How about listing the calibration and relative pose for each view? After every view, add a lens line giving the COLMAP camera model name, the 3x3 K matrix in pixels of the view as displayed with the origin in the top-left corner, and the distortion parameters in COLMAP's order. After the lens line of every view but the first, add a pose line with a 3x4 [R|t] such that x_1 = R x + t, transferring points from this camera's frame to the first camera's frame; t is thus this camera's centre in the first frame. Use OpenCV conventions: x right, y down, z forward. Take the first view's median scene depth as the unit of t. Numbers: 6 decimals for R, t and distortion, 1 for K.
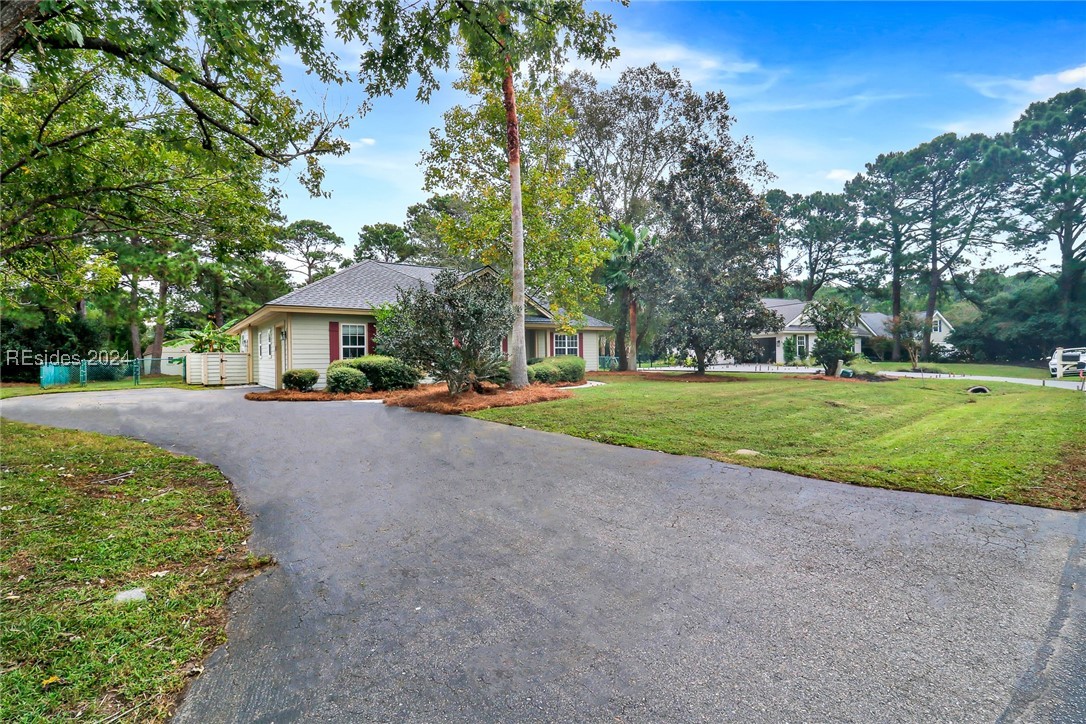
lens RADIAL K [[502.0, 0, 543.0], [0, 502.0, 362.0], [0, 0, 1]] dist [0.001922, -0.000007]
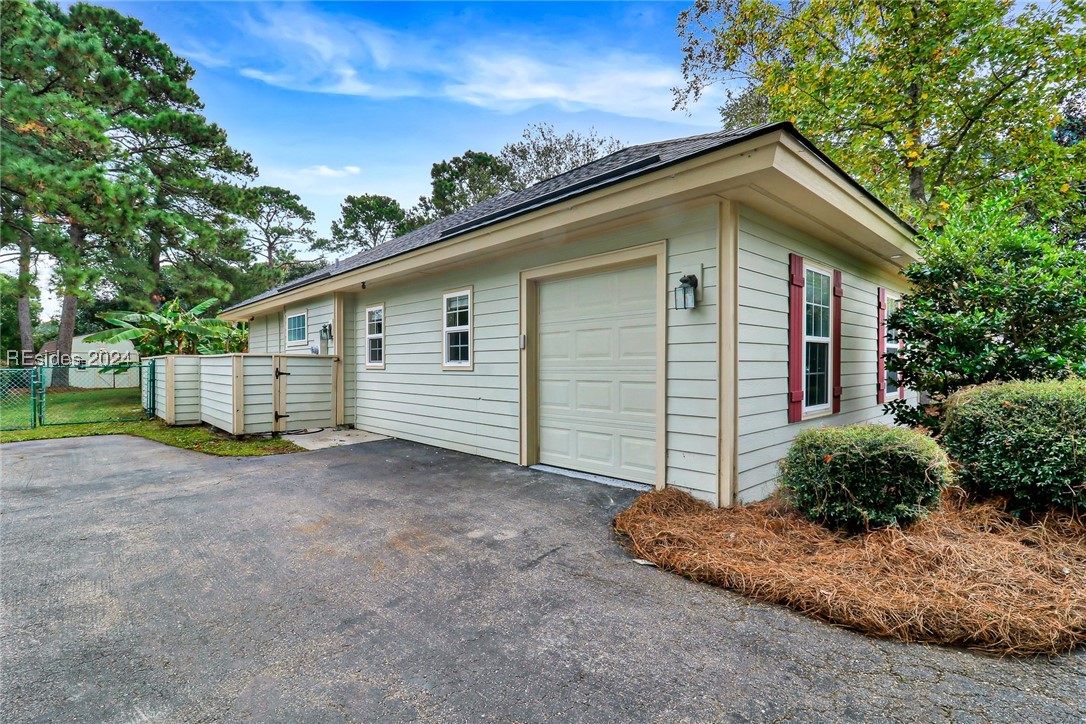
lens RADIAL K [[515.8, 0, 543.0], [0, 515.8, 362.0], [0, 0, 1]] dist [-0.003015, -0.000582]
pose [[0.993525, 0.011655, 0.113012, -0.230168], [-0.009910, 0.999823, -0.015998, -0.003291], [-0.113178, 0.014775, 0.993465, 0.276019]]
